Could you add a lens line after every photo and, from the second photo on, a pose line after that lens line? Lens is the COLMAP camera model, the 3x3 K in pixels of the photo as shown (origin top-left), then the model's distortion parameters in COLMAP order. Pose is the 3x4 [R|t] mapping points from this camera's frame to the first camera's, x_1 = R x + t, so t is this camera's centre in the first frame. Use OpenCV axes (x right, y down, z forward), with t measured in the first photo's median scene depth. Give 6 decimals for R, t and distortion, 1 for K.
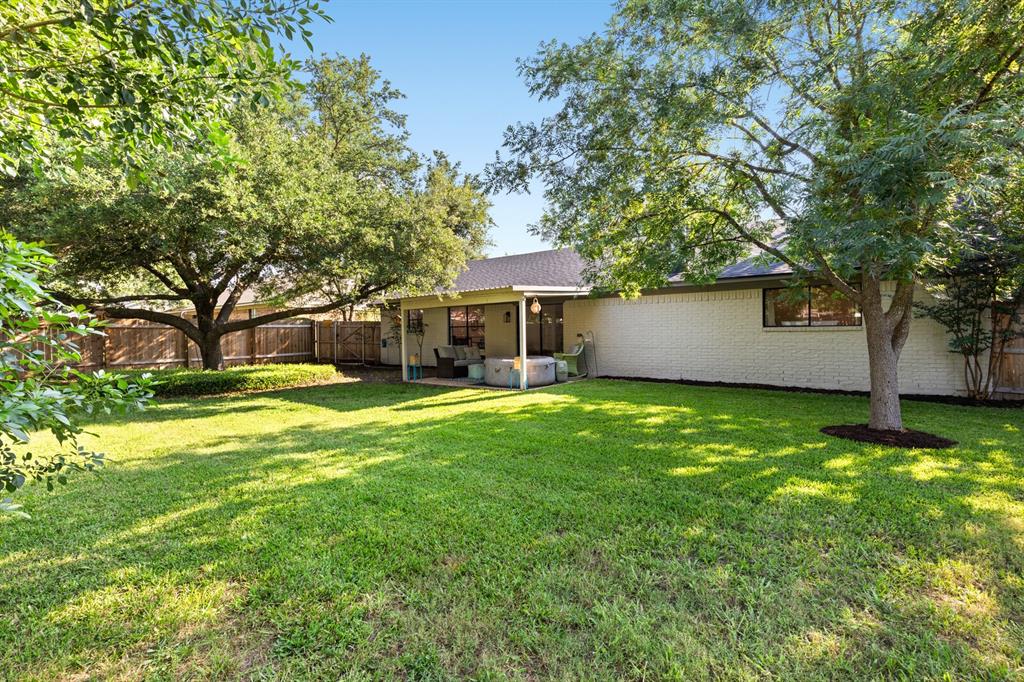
lens RADIAL K [[474.3, 0, 511.0], [0, 474.3, 337.8], [0, 0, 1]] dist [-0.000030, -0.000646]
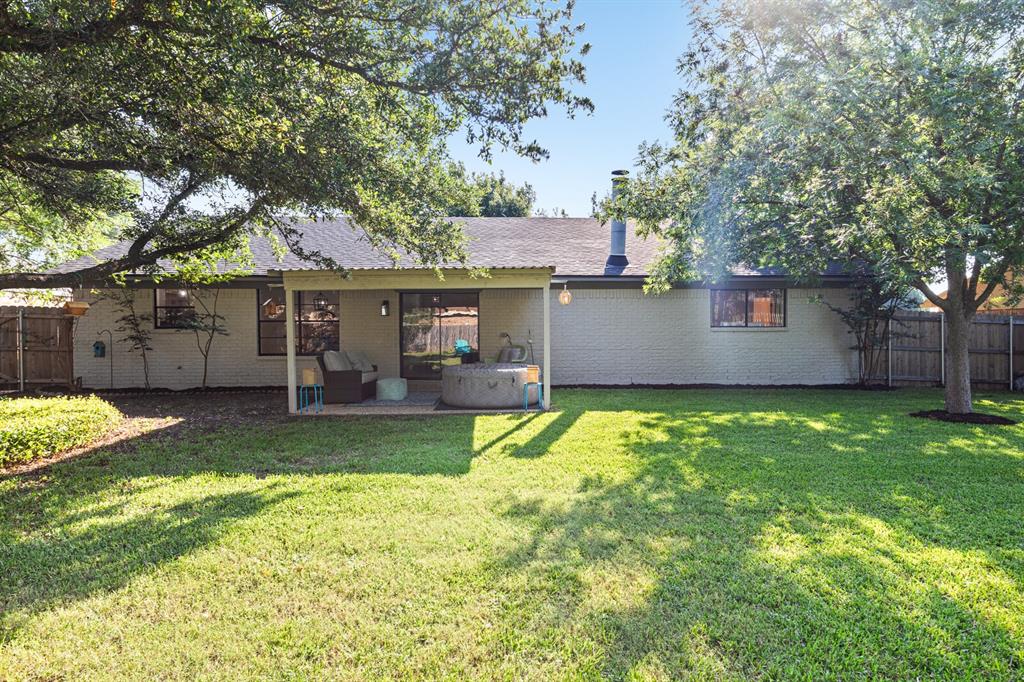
lens RADIAL K [[565.8, 0, 511.8], [0, 565.8, 340.4], [0, 0, 1]] dist [0.001899, 0.000152]
pose [[0.750324, -0.003957, 0.661059, -0.582019], [0.002947, 0.999992, 0.002641, 0.001557], [-0.661064, -0.000033, 0.750329, 0.380444]]
